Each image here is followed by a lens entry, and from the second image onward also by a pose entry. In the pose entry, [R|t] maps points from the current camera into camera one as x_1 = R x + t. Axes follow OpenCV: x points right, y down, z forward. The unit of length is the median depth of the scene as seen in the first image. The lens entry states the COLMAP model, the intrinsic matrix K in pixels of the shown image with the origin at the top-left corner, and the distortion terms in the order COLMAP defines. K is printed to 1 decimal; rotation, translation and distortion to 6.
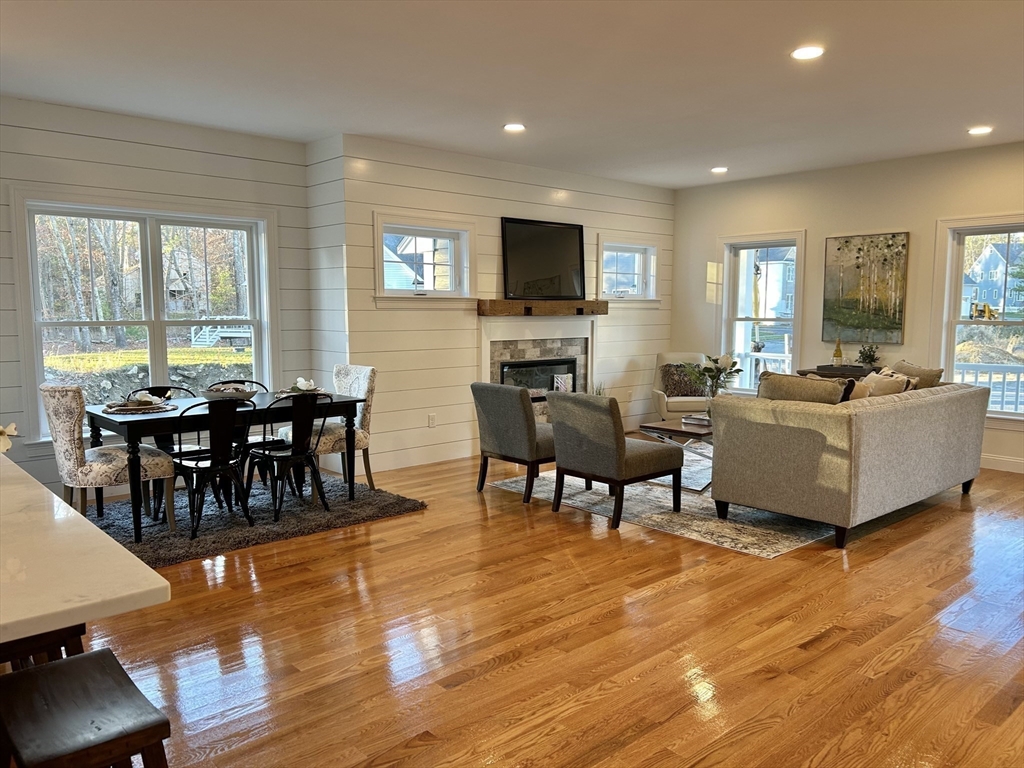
lens RADIAL K [[768.8, 0, 512.0], [0, 768.8, 384.0], [0, 0, 1]] dist [0.029368, -0.003429]
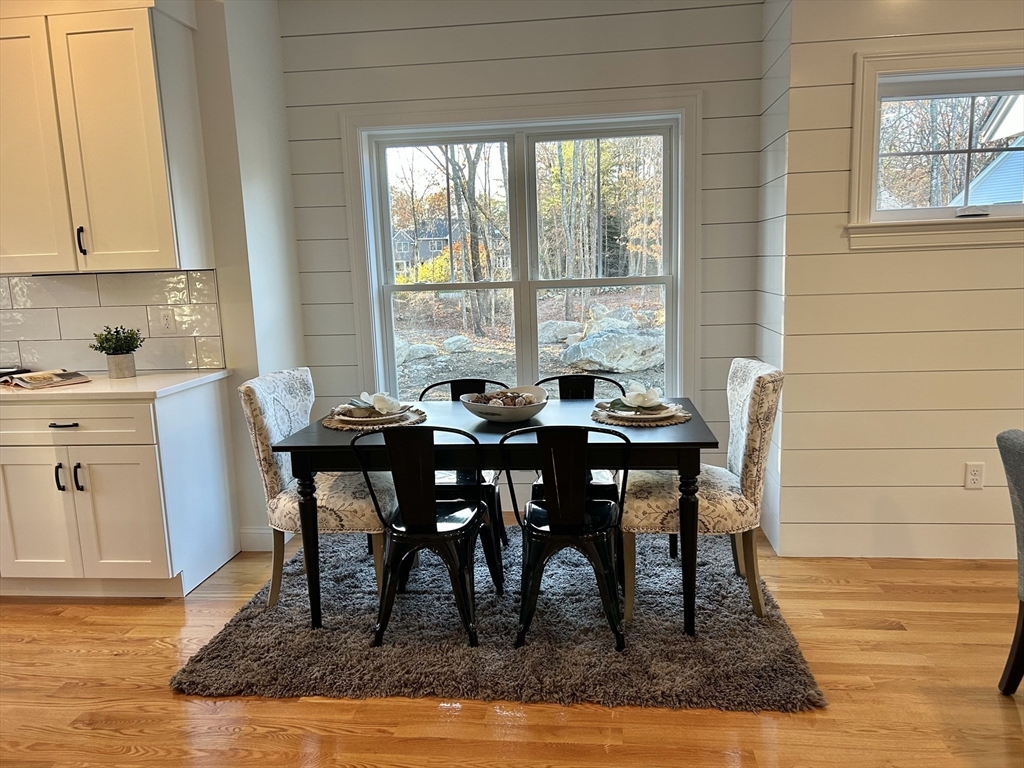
lens RADIAL K [[768.8, 0, 512.0], [0, 768.8, 384.0], [0, 0, 1]] dist [0.029368, -0.003429]
pose [[0.662826, 0.091491, -0.743163, 0.076581], [-0.037841, 0.995332, 0.088784, -0.051836], [0.747816, -0.030726, 0.663194, 0.545234]]
